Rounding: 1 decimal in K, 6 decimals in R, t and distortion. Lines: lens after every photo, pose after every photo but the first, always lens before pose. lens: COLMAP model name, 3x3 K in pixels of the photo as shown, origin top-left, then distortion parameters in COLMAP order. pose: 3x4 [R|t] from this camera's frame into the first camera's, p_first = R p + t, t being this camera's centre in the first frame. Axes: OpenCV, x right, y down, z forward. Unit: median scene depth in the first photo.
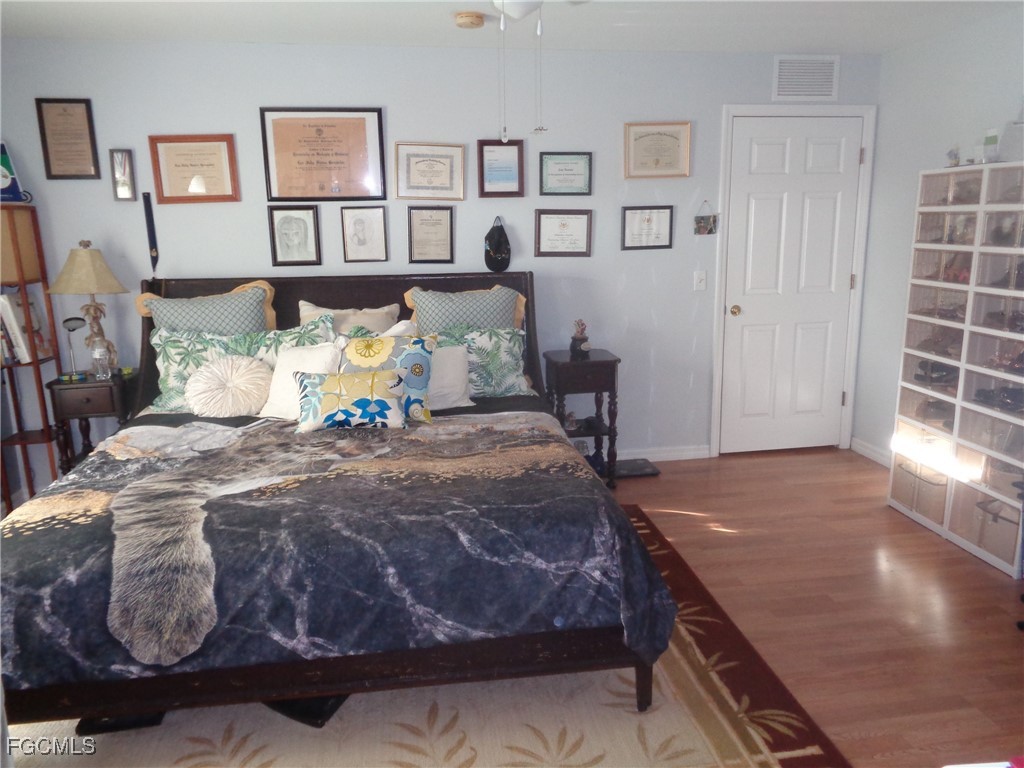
lens RADIAL K [[765.0, 0, 514.0], [0, 765.0, 384.0], [0, 0, 1]] dist [-0.001744, 0.004125]
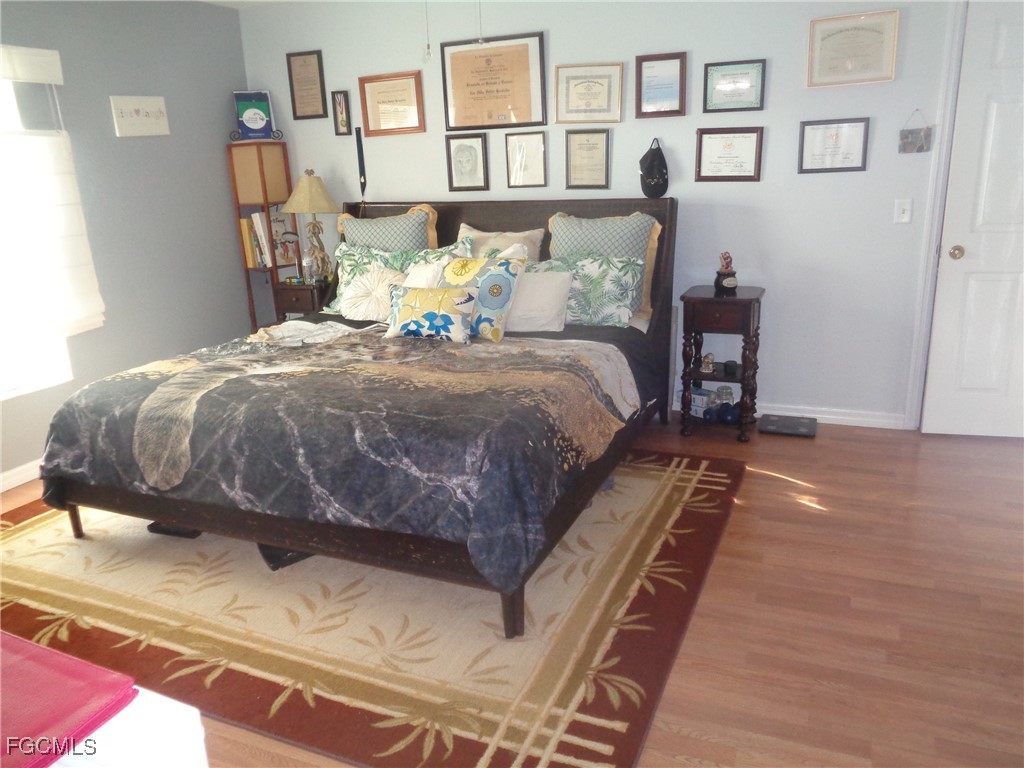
lens RADIAL K [[765.0, 0, 515.8], [0, 765.0, 384.0], [0, 0, 1]] dist [-0.001744, 0.004125]
pose [[0.853101, 0.128416, -0.505695, 0.397220], [-0.086550, 0.990640, 0.105553, -0.004161], [0.514517, -0.046280, 0.856230, 0.103443]]
